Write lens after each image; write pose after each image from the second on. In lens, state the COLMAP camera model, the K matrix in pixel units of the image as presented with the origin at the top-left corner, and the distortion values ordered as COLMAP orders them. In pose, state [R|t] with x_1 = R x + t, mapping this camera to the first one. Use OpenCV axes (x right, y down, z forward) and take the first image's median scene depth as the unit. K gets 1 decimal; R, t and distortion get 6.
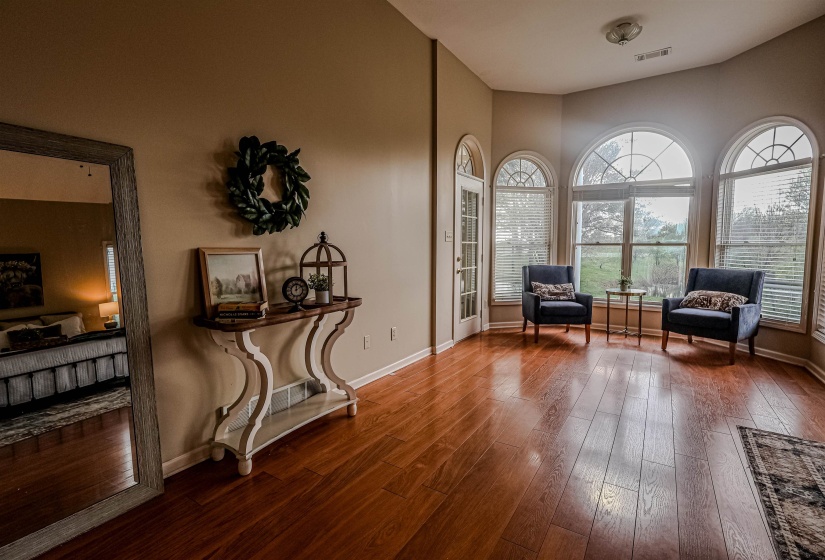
lens RADIAL K [[391.5, 0, 410.4], [0, 391.5, 277.1], [0, 0, 1]] dist [-0.000485, 0.000940]
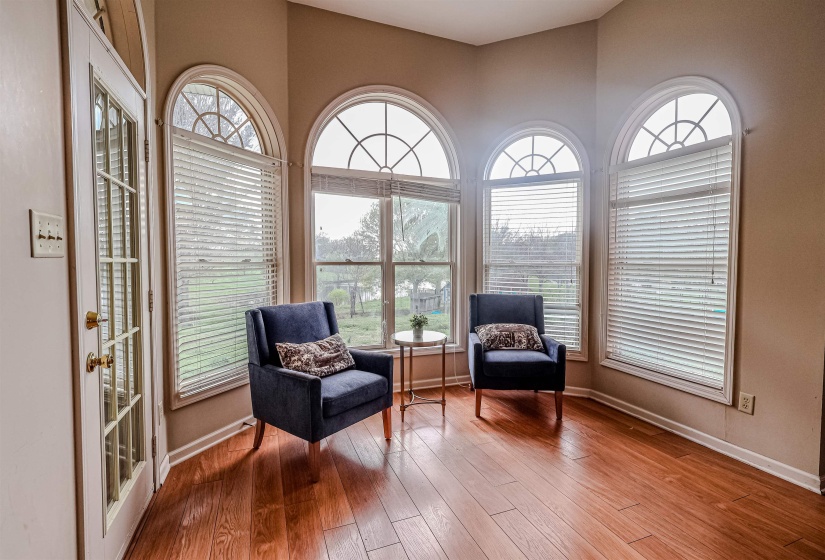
lens RADIAL K [[391.5, 0, 419.8], [0, 391.5, 280.8], [0, 0, 1]] dist [-0.000485, 0.000940]
pose [[0.581041, -0.036491, 0.813056, 0.029386], [0.062531, 0.998043, 0.000107, -0.054296], [-0.811469, 0.050779, 0.582186, 0.601273]]
